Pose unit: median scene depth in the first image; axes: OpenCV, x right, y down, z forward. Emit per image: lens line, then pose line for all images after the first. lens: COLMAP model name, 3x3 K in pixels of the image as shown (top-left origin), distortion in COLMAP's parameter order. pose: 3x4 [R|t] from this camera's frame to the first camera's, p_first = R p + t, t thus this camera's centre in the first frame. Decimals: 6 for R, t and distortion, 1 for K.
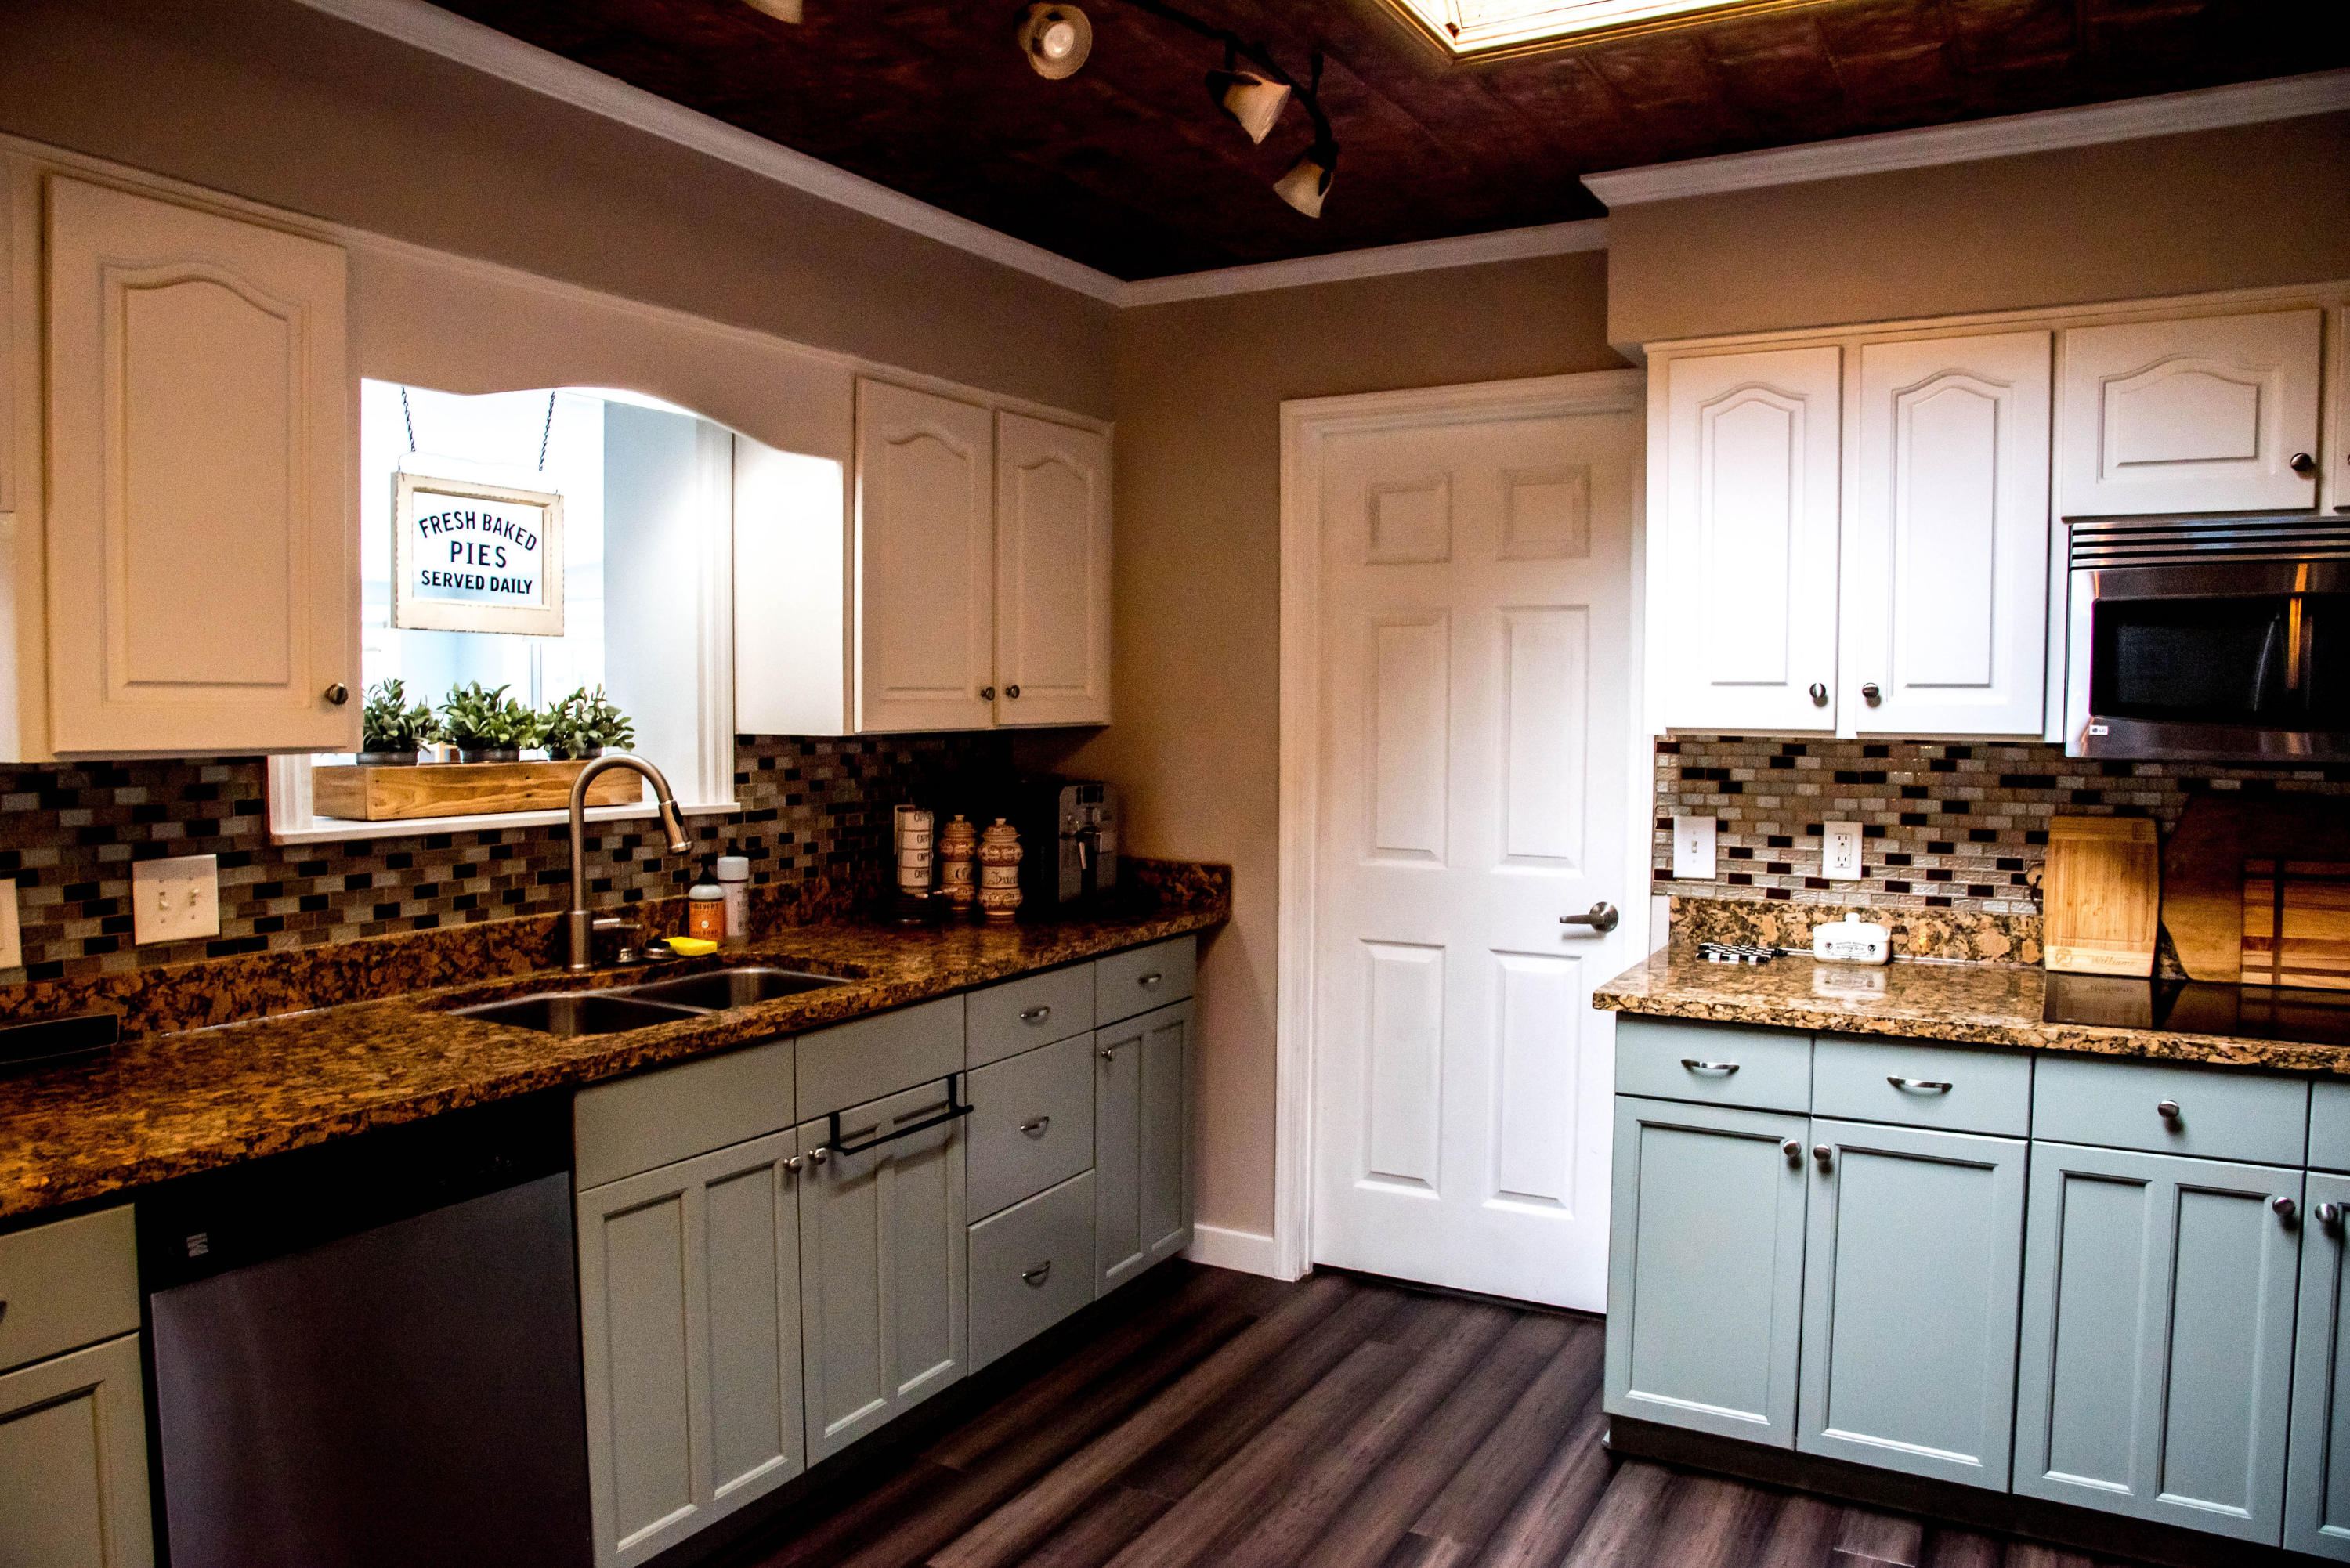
lens RADIAL K [[1639.5, 0, 1194.1], [0, 1639.5, 803.0], [0, 0, 1]] dist [-0.115999, 0.062371]
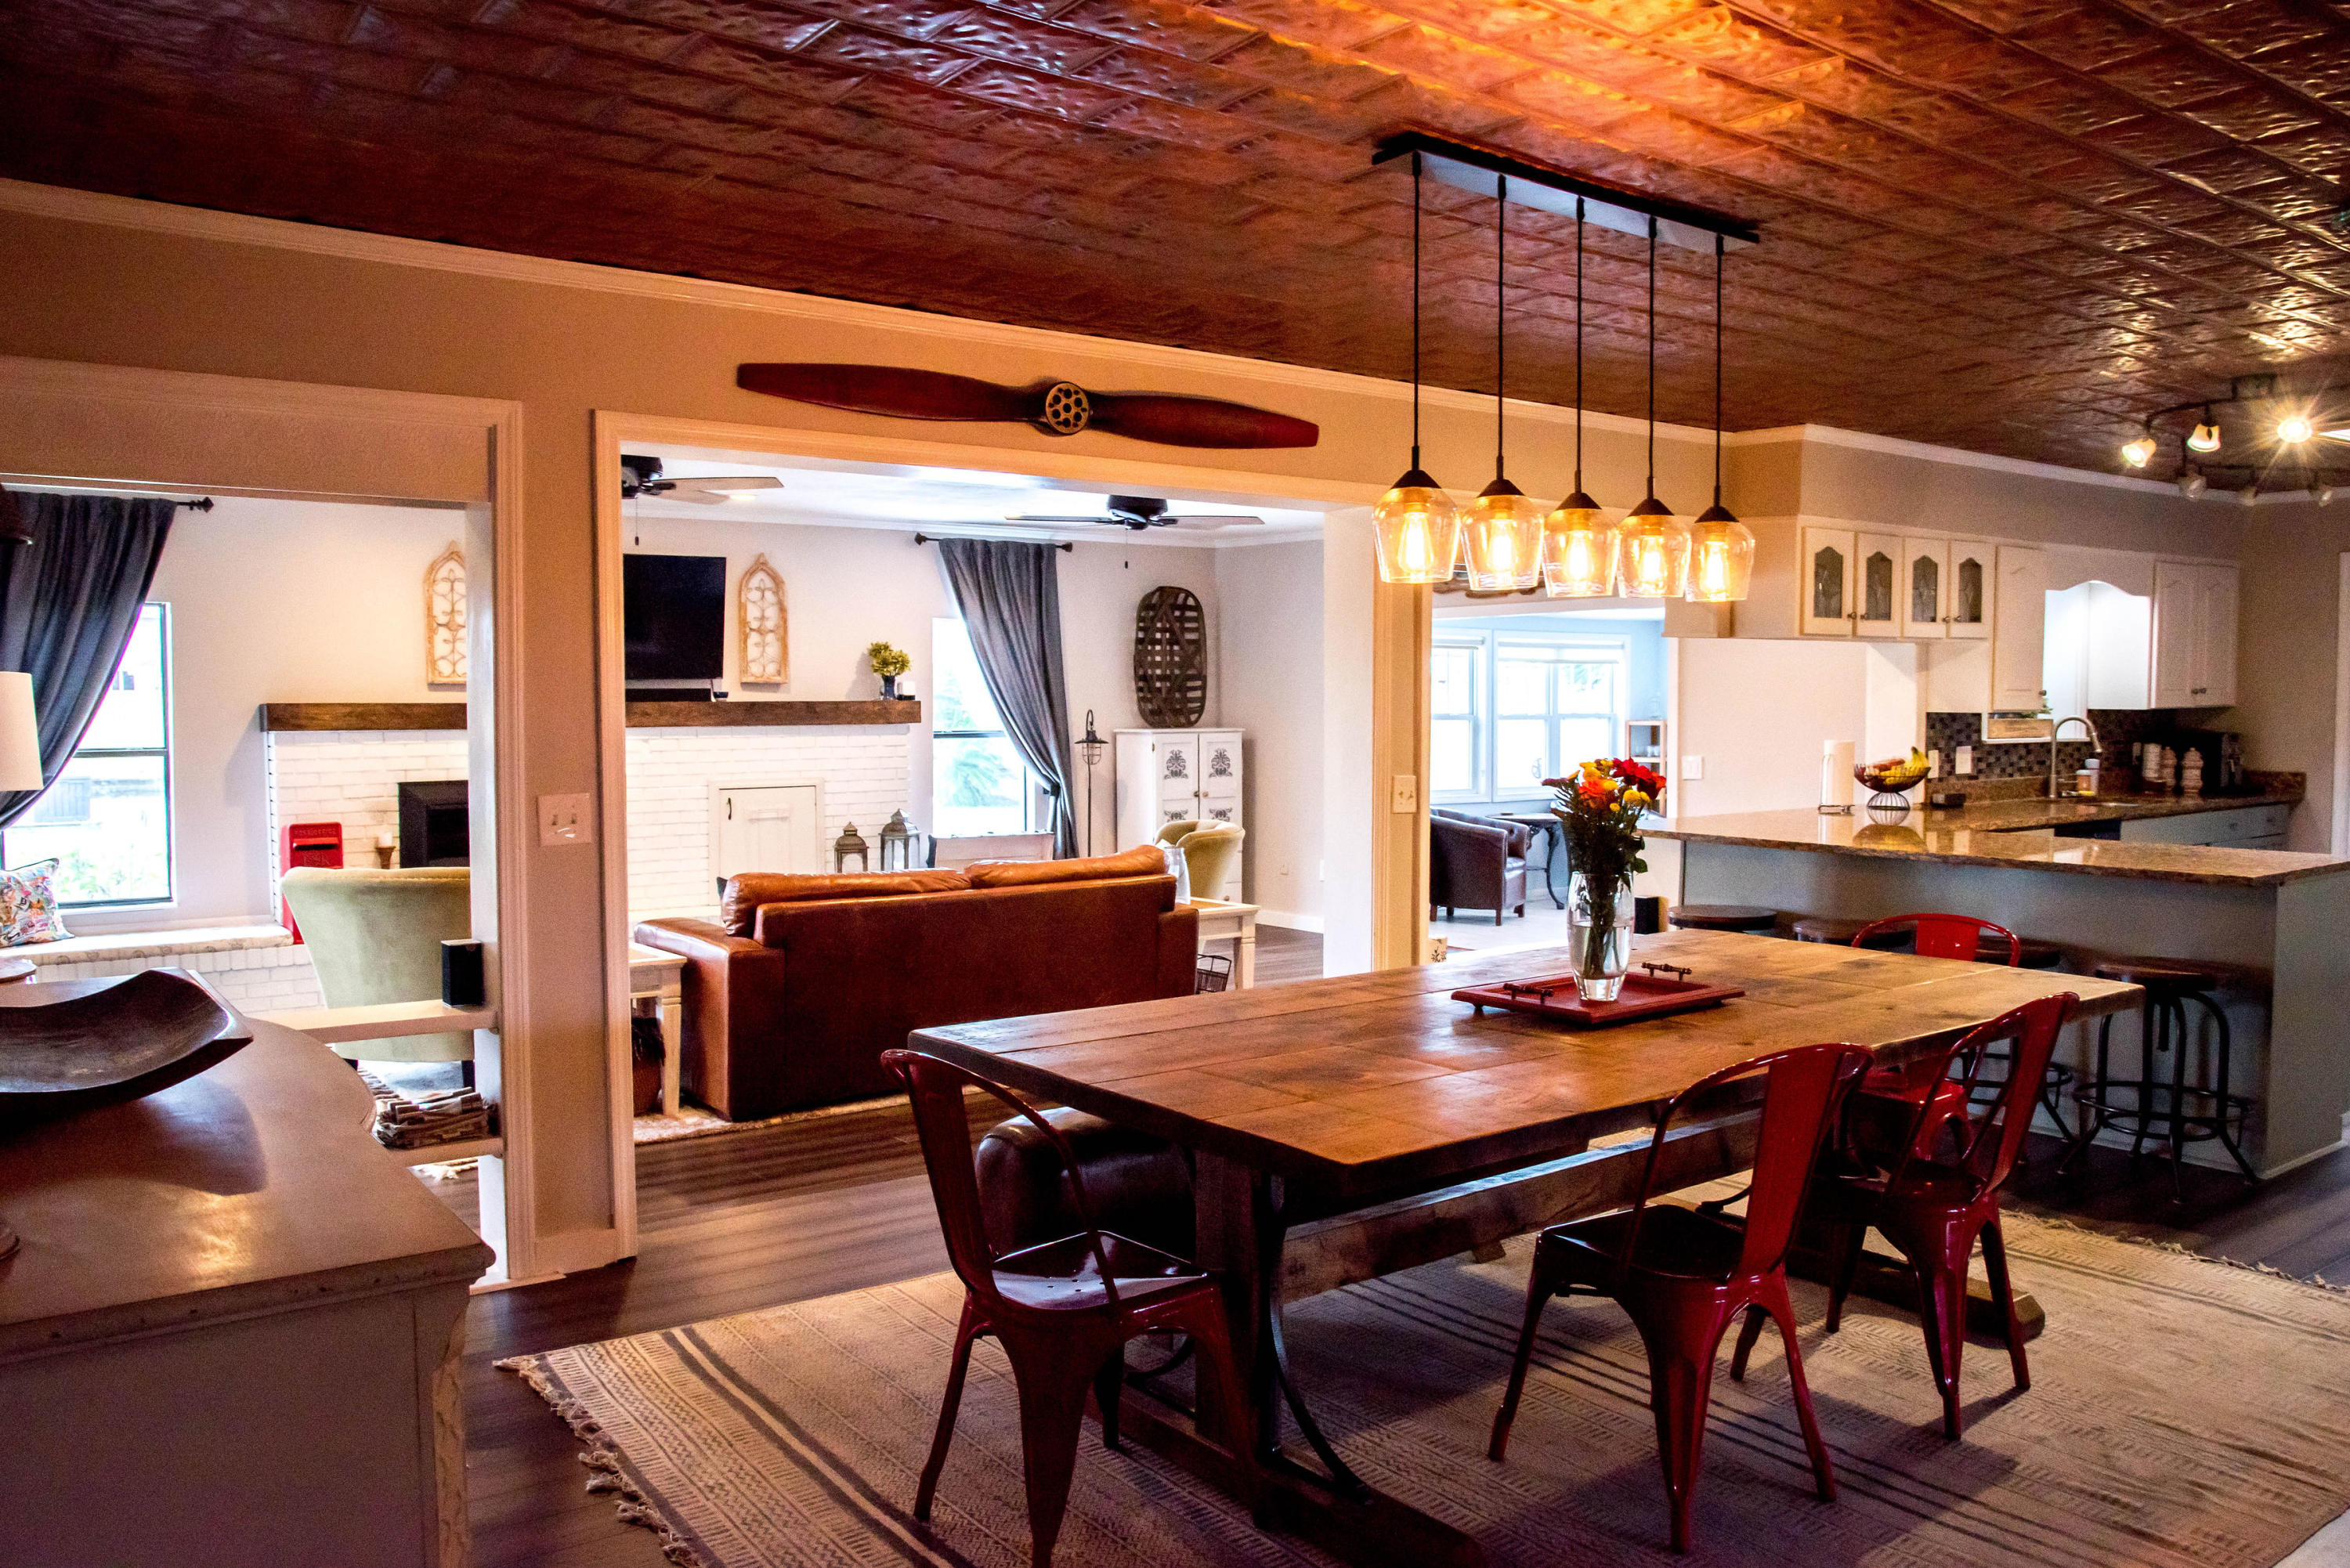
lens RADIAL K [[1711.6, 0, 1186.5], [0, 1711.6, 796.3], [0, 0, 1]] dist [-0.052702, 0.004128]
pose [[0.906681, 0.017288, -0.421462, -0.492951], [-0.018121, 0.999834, 0.002030, 0.118836], [0.421427, 0.005796, 0.906844, -2.037245]]
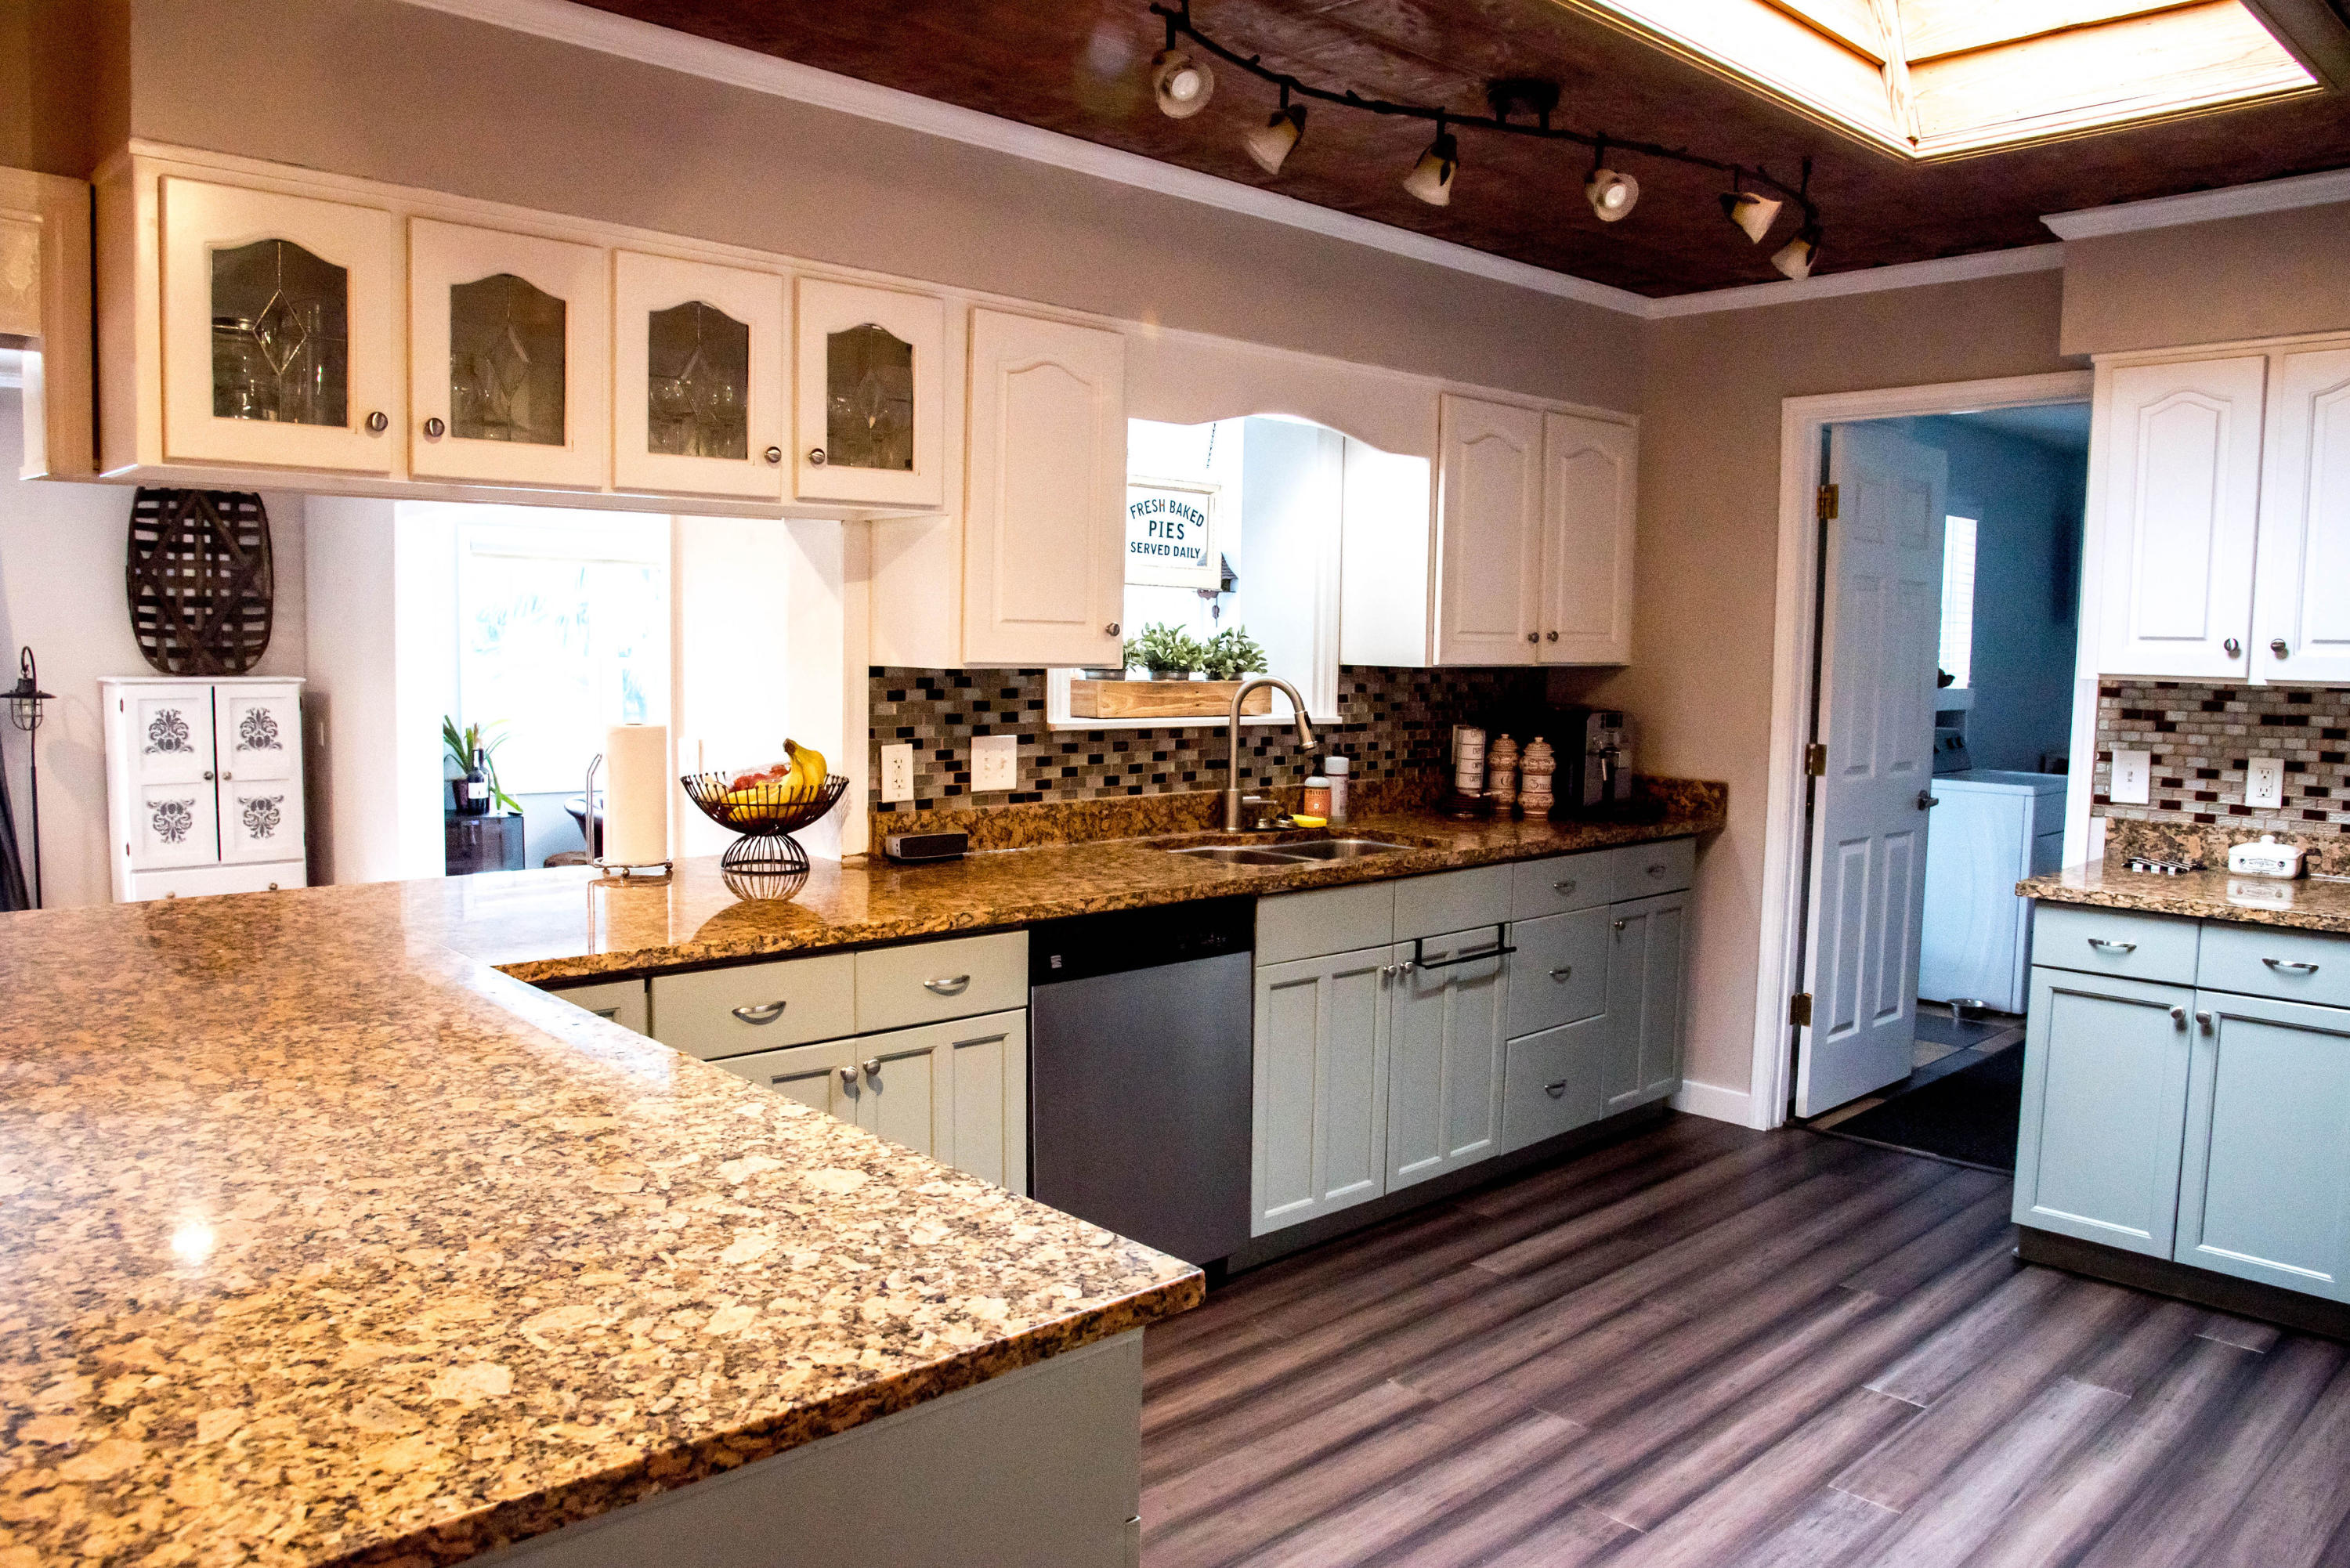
lens RADIAL K [[1639.5, 0, 1164.7], [0, 1639.5, 790.1], [0, 0, 1]] dist [-0.115999, 0.062371]
pose [[0.948790, 0.039092, -0.313480, 0.003716], [-0.031199, 0.999058, 0.030156, 0.026827], [0.314363, -0.018832, 0.949116, -0.347653]]
